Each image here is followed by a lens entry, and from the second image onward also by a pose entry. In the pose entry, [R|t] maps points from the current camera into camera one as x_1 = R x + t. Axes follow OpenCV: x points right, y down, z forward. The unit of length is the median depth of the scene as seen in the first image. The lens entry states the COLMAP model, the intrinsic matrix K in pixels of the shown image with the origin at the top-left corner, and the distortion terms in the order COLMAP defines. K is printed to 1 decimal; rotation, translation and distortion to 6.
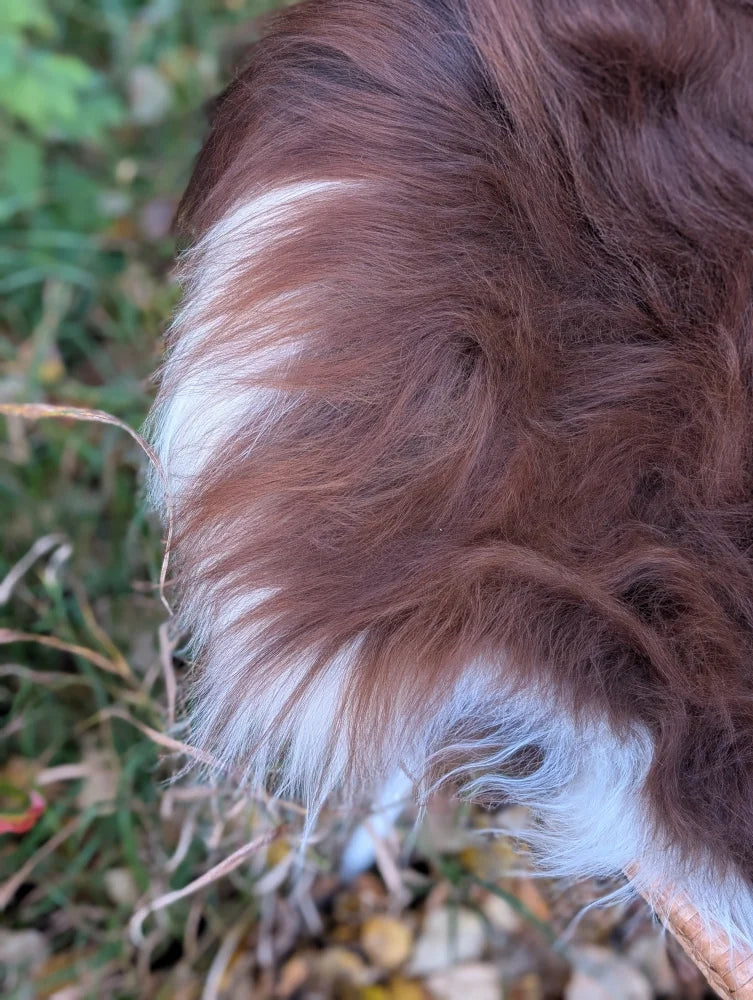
lens RADIAL K [[1431.9, 0, 358.4], [0, 1431.9, 497.2], [0, 0, 1]] dist [0.034901, -0.120783]
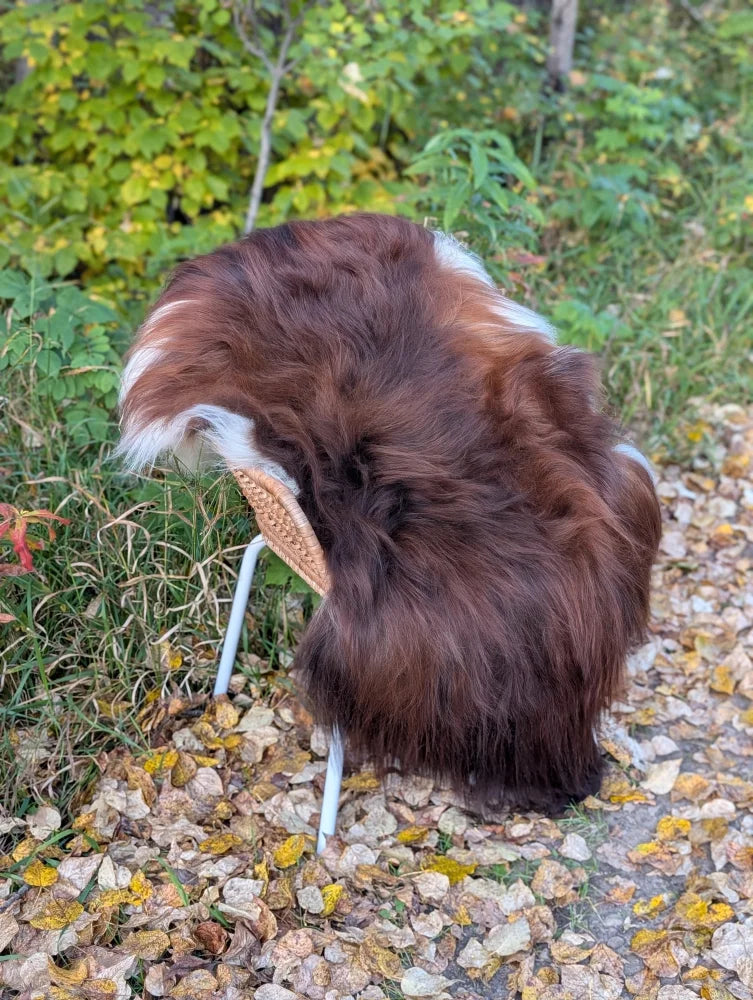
lens RADIAL K [[1404.1, 0, 376.5], [0, 1404.1, 500.0], [0, 0, 1]] dist [0.203305, -0.774011]
pose [[0.998806, 0.027783, -0.040181, 0.513923], [-0.040752, 0.927442, -0.371740, 1.274798], [0.026938, 0.372933, 0.927467, -1.623763]]
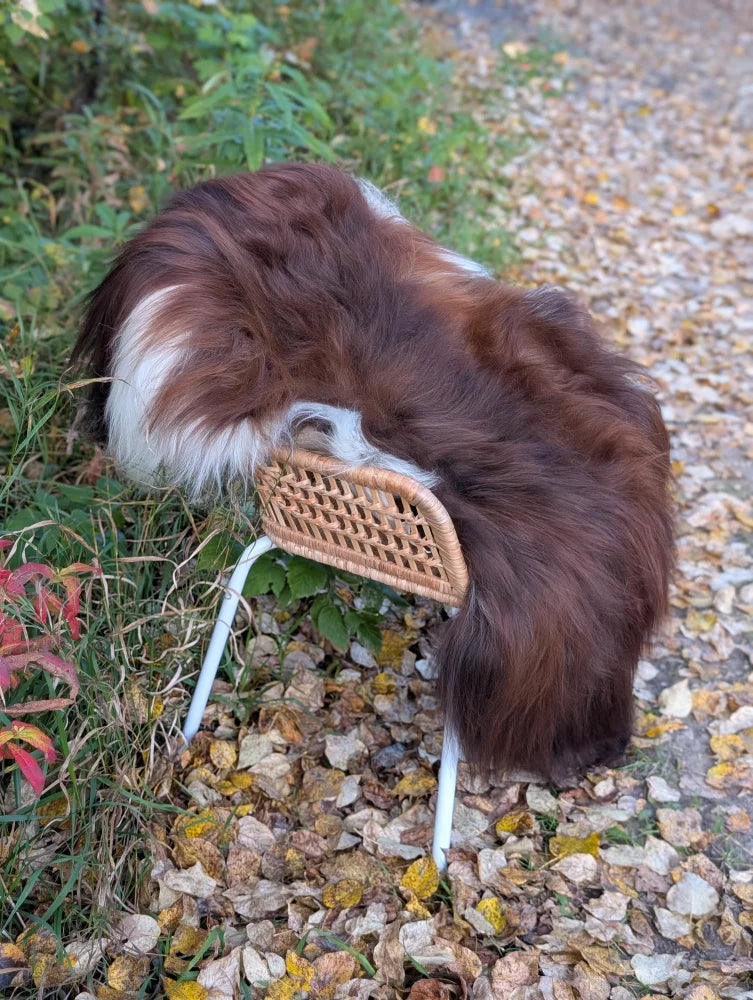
lens RADIAL K [[1404.1, 0, 376.5], [0, 1404.1, 500.0], [0, 0, 1]] dist [0.203305, -0.774011]
pose [[0.906128, -0.153889, 0.394017, -0.752708], [0.276128, 0.920827, -0.275374, 0.927024], [-0.320445, 0.358323, 0.876881, -1.195817]]
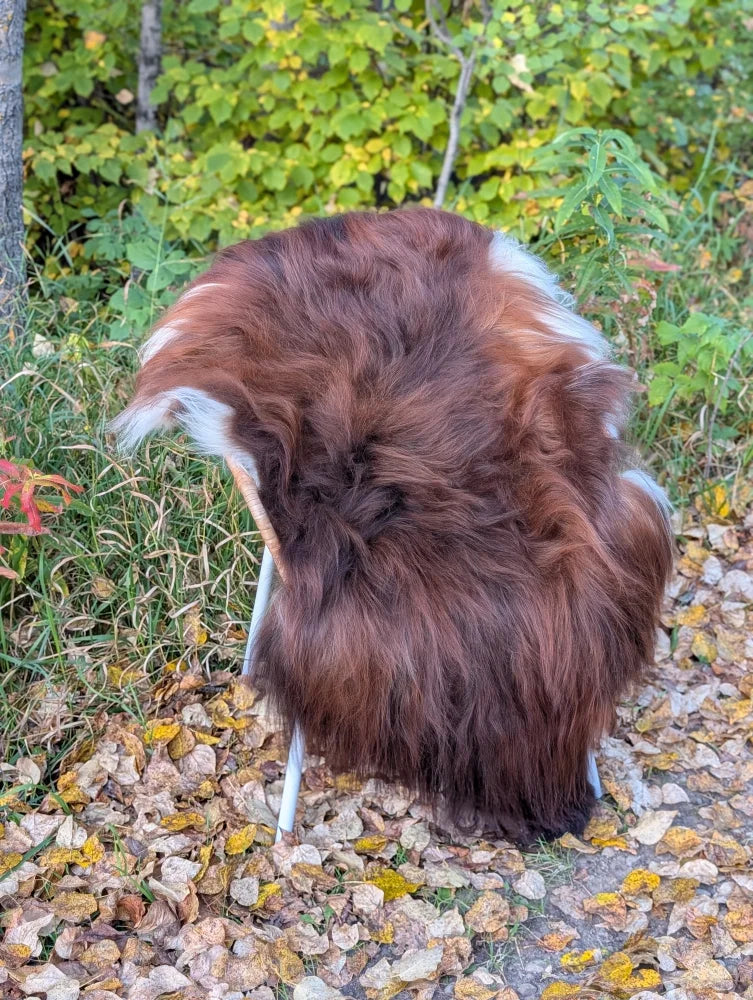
lens RADIAL K [[1404.1, 0, 376.5], [0, 1404.1, 500.0], [0, 0, 1]] dist [0.203305, -0.774011]
pose [[0.954915, 0.136009, -0.263891, 1.170708], [-0.222325, 0.916687, -0.332048, 1.136926], [0.196744, 0.375747, 0.905597, -1.511207]]
